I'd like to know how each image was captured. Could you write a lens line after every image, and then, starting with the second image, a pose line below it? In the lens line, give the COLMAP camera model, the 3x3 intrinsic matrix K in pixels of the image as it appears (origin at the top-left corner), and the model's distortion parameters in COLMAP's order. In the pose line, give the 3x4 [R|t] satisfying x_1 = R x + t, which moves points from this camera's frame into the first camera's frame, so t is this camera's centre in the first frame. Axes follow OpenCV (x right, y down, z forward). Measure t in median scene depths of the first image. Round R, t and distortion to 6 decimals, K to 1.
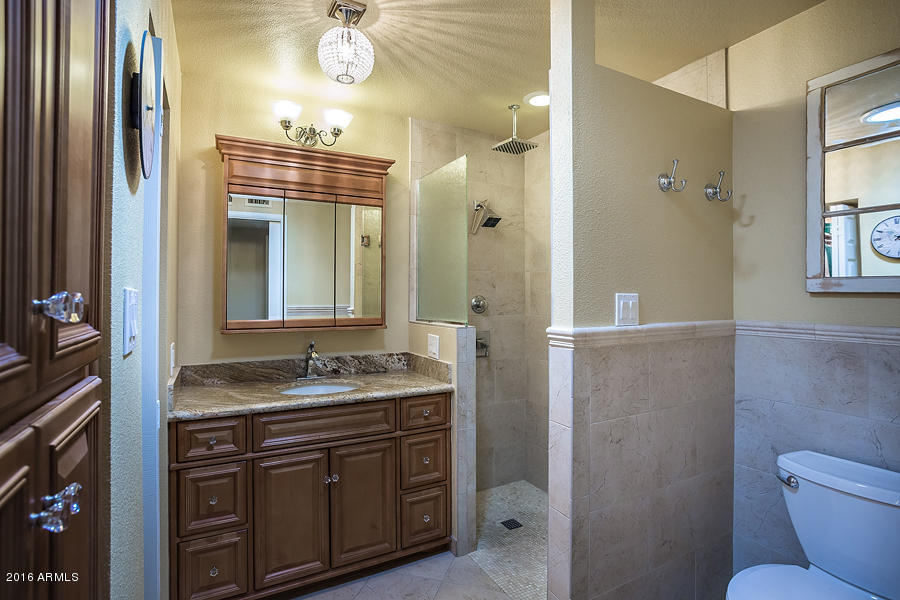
lens RADIAL K [[441.0, 0, 447.6], [0, 441.0, 307.6], [0, 0, 1]] dist [-0.074832, 0.033615]
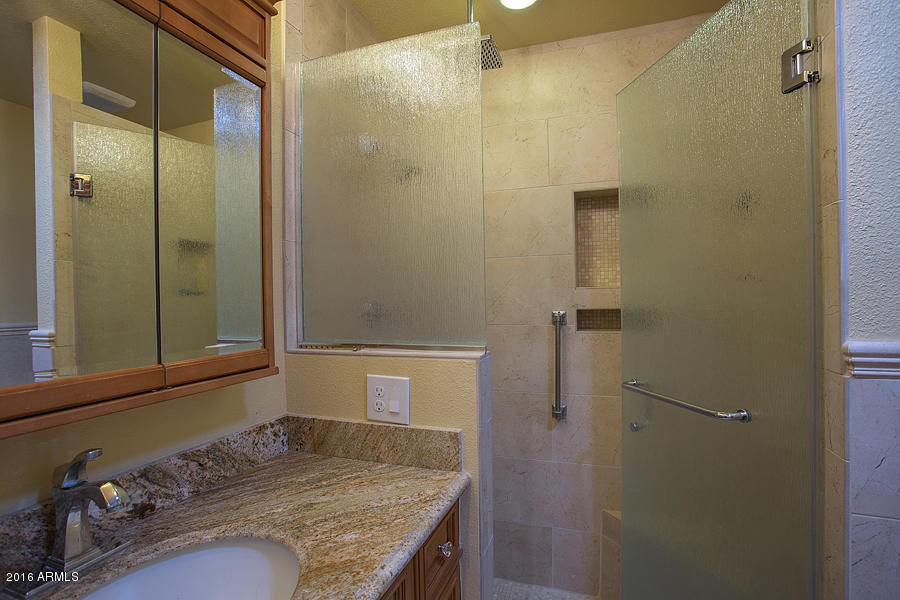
lens RADIAL K [[441.0, 0, 447.6], [0, 441.0, 307.6], [0, 0, 1]] dist [-0.074832, 0.033615]
pose [[0.739390, -0.028761, 0.672663, -0.293077], [0.036513, 0.999330, 0.002593, -0.011189], [-0.672286, 0.022644, 0.739945, 0.560685]]
